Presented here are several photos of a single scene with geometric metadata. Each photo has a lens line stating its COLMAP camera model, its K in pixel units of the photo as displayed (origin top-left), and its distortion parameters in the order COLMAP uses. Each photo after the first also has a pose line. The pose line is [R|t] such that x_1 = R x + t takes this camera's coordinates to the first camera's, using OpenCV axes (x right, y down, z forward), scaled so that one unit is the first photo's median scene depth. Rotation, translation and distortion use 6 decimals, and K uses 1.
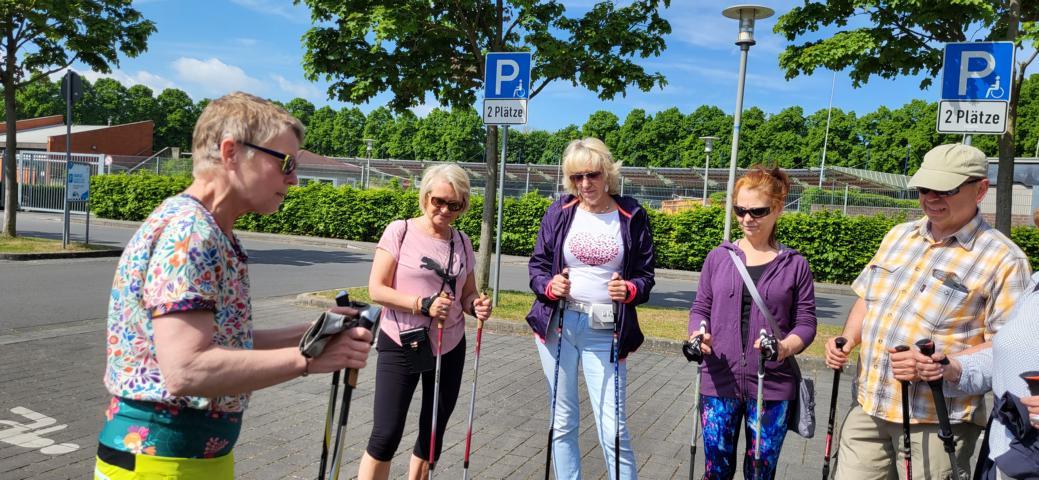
lens RADIAL K [[791.2, 0, 514.9], [0, 791.2, 233.8], [0, 0, 1]] dist [0.047377, -0.039192]
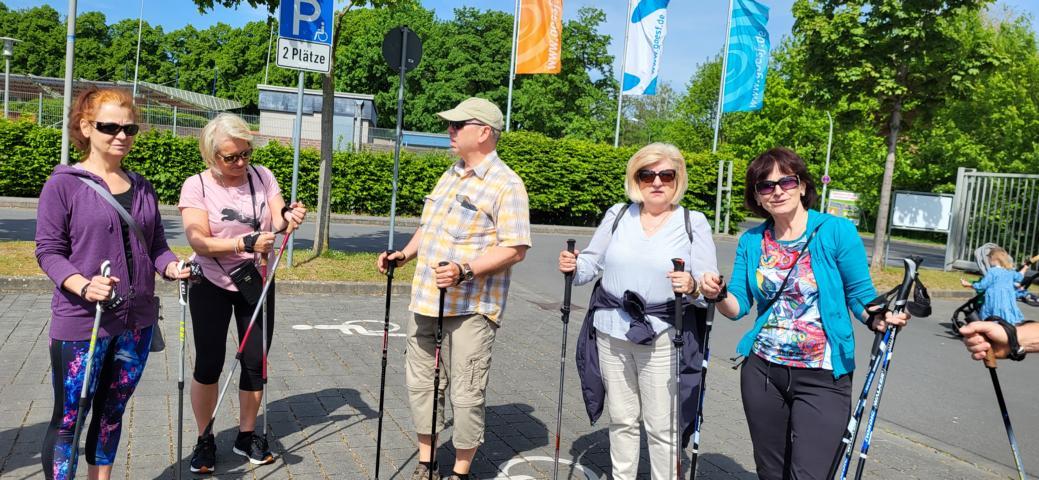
lens RADIAL K [[790.7, 0, 519.5], [0, 790.7, 240.0], [0, 0, 1]] dist [0.048036, -0.046019]
pose [[0.681796, -0.066988, 0.728469, -0.028122], [-0.012945, 0.994538, 0.103571, -0.002523], [-0.731428, -0.080044, 0.677205, -0.006057]]
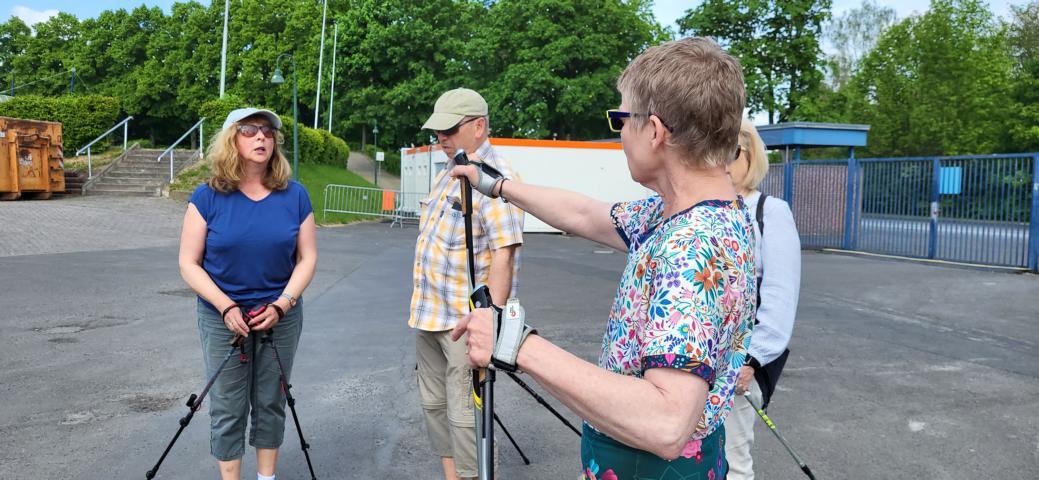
lens RADIAL K [[796.4, 0, 516.1], [0, 796.4, 228.1], [0, 0, 1]] dist [0.043270, -0.046977]
pose [[0.494990, -0.100541, 0.863062, 0.059428], [0.045109, 0.994917, 0.090030, -0.036232], [-0.867727, -0.005632, 0.497009, 1.430798]]
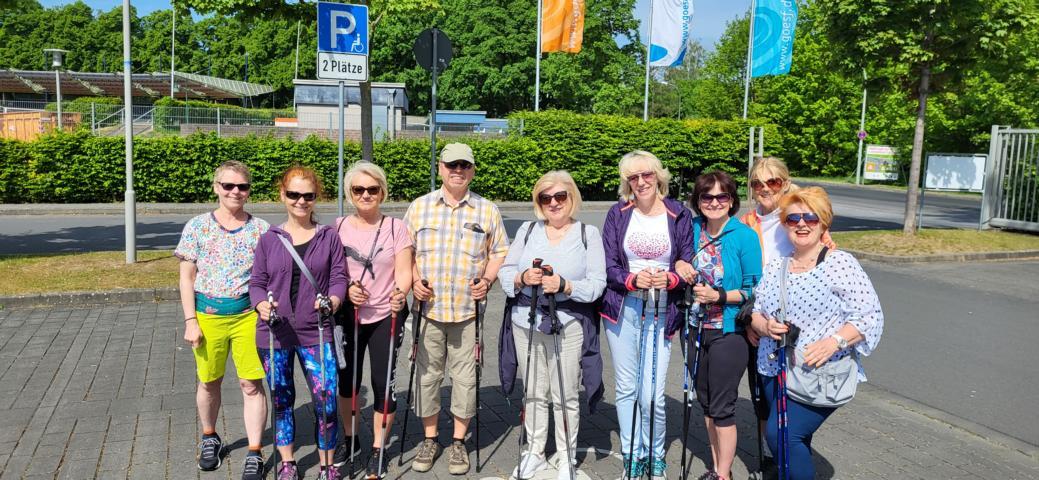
lens RADIAL K [[791.2, 0, 514.9], [0, 791.2, 233.8], [0, 0, 1]] dist [0.047377, -0.039192]
pose [[0.712200, -0.125430, 0.690679, -0.046409], [0.042450, 0.989802, 0.135978, -0.021570], [-0.700692, -0.067525, 0.710262, -0.022960]]
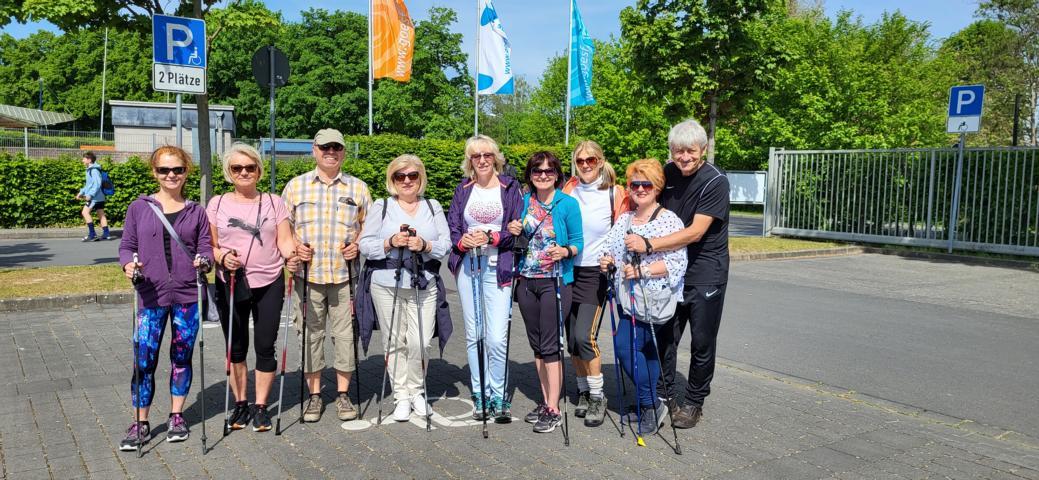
lens RADIAL K [[790.7, 0, 519.5], [0, 790.7, 240.0], [0, 0, 1]] dist [0.048036, -0.046019]
pose [[0.544651, -0.116796, 0.830490, -0.083571], [0.042789, 0.992835, 0.111566, -0.006689], [-0.837570, -0.025228, 0.545747, -0.047578]]
